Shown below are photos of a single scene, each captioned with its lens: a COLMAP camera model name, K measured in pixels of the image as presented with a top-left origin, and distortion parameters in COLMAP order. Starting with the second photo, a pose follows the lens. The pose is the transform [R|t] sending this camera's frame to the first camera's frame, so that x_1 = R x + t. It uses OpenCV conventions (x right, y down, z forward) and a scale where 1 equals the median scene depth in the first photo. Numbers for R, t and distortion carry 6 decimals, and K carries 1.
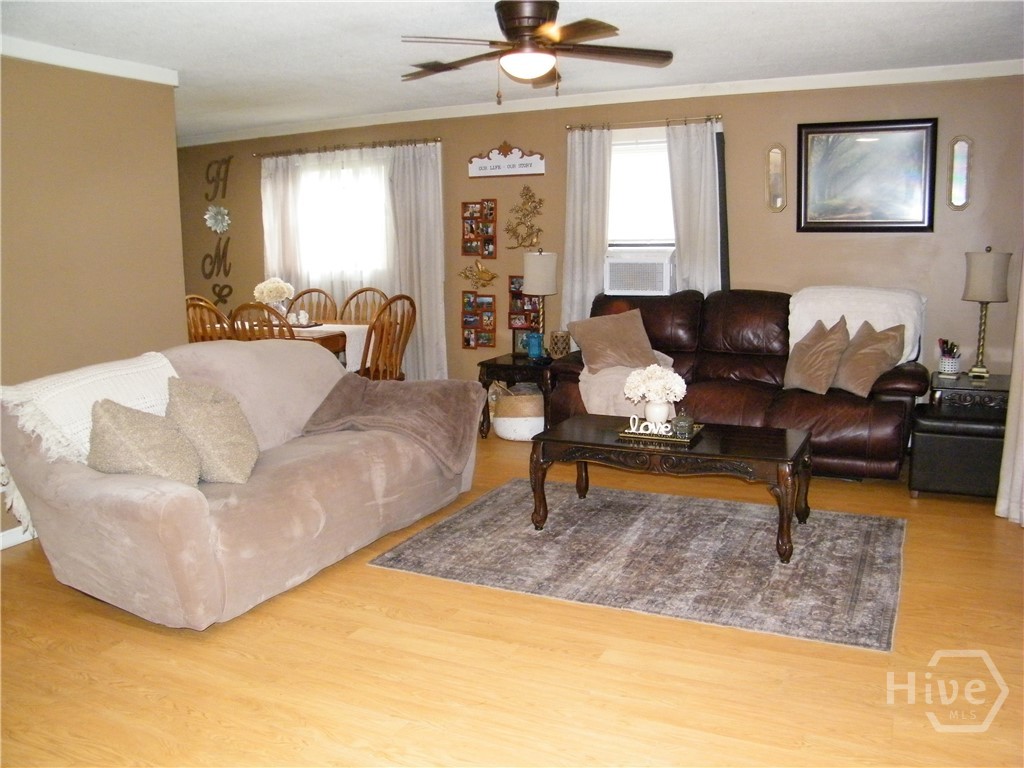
lens RADIAL K [[866.5, 0, 511.0], [0, 866.5, 382.4], [0, 0, 1]] dist [-0.186567, 0.147459]
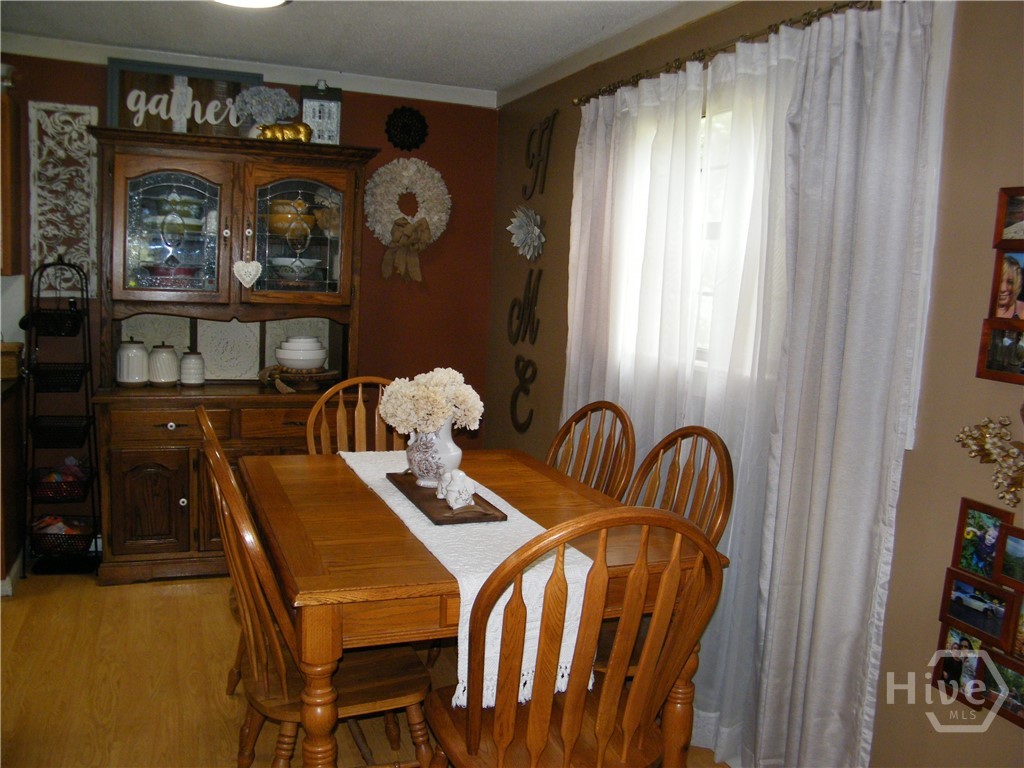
lens RADIAL K [[866.5, 0, 511.0], [0, 866.5, 382.4], [0, 0, 1]] dist [-0.186567, 0.147459]
pose [[0.739187, 0.132880, -0.660262, 0.009367], [-0.171021, 0.985244, 0.006819, -0.119873], [0.651426, 0.107878, 0.751004, 0.690128]]
